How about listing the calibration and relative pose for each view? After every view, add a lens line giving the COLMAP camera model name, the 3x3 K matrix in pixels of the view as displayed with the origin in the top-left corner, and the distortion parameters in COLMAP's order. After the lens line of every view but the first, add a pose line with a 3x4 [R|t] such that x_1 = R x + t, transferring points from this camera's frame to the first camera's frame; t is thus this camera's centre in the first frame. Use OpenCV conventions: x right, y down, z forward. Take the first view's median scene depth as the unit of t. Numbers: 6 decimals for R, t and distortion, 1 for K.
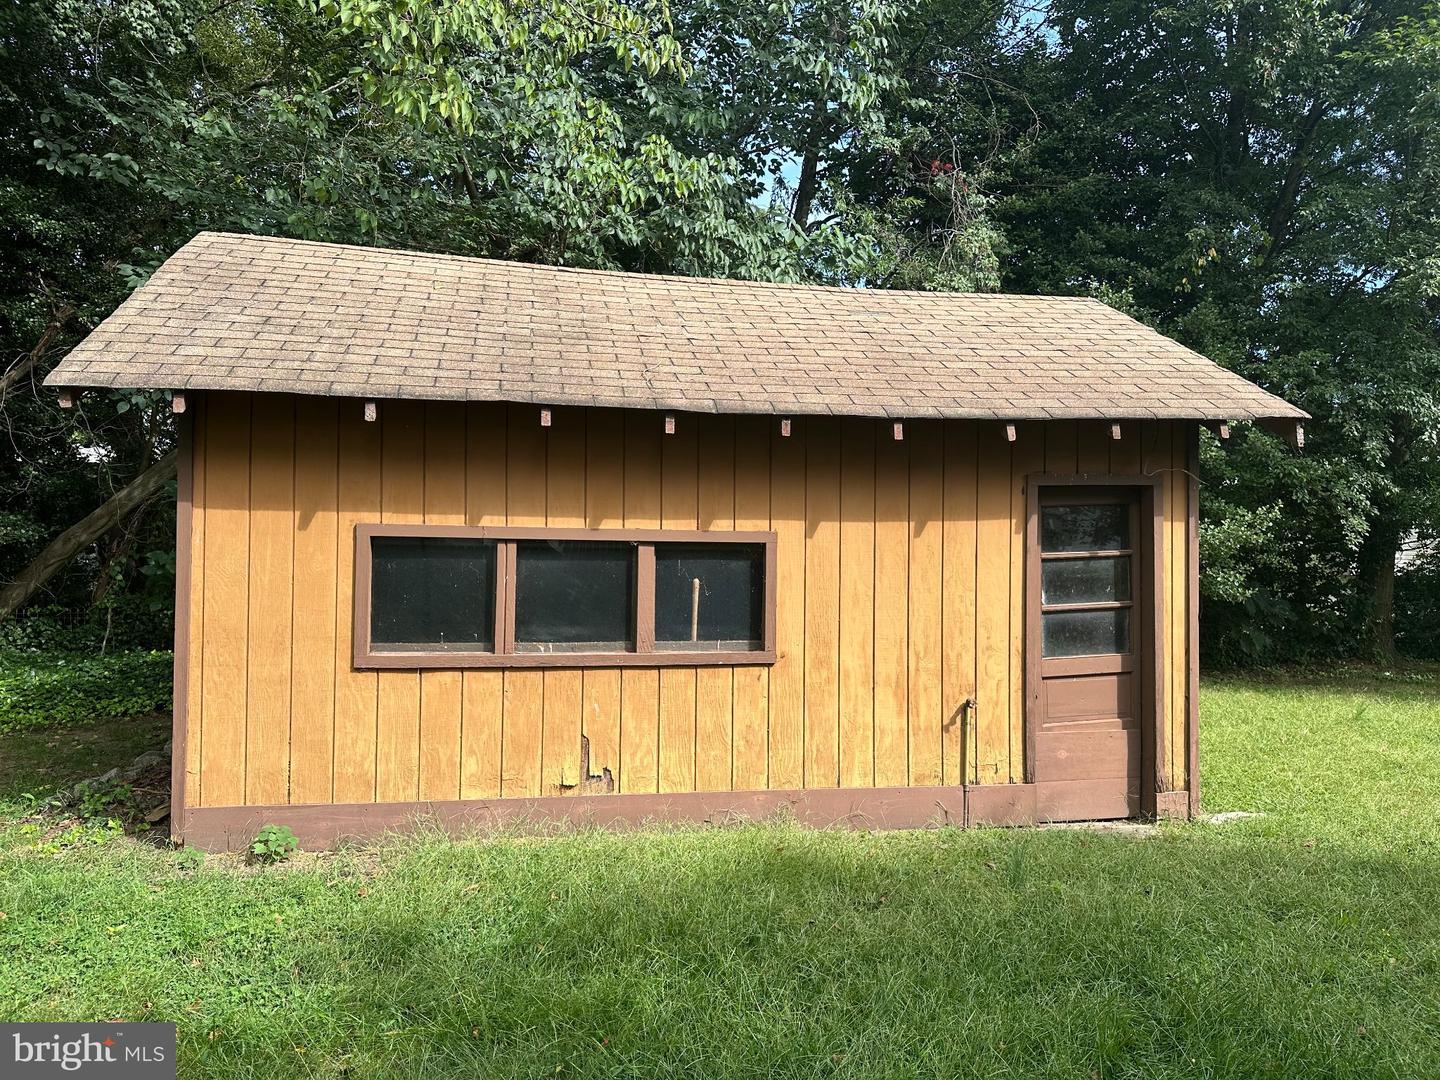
lens RADIAL K [[1011.8, 0, 719.7], [0, 1011.8, 542.1], [0, 0, 1]] dist [0.077428, -0.012118]
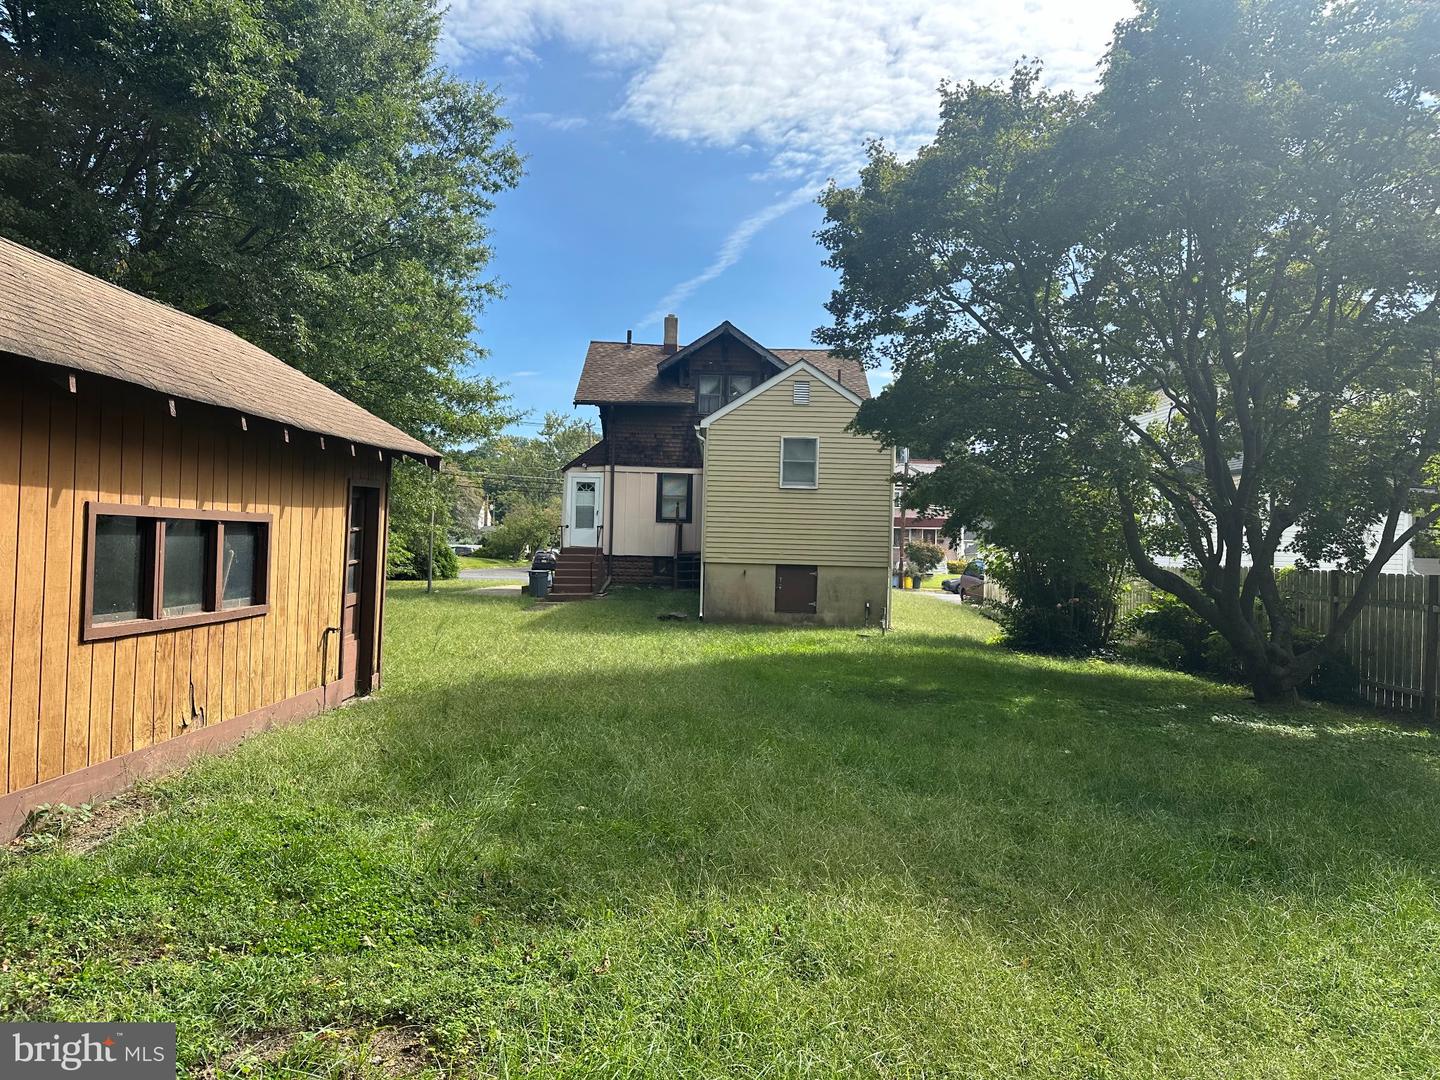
lens RADIAL K [[1011.8, 0, 717.2], [0, 1011.8, 531.6], [0, 0, 1]] dist [0.077428, -0.012118]
pose [[0.229710, 0.007720, 0.973229, -1.162502], [-0.050834, 0.998699, 0.004076, -0.022863], [-0.971931, -0.050409, 0.229803, 0.130231]]
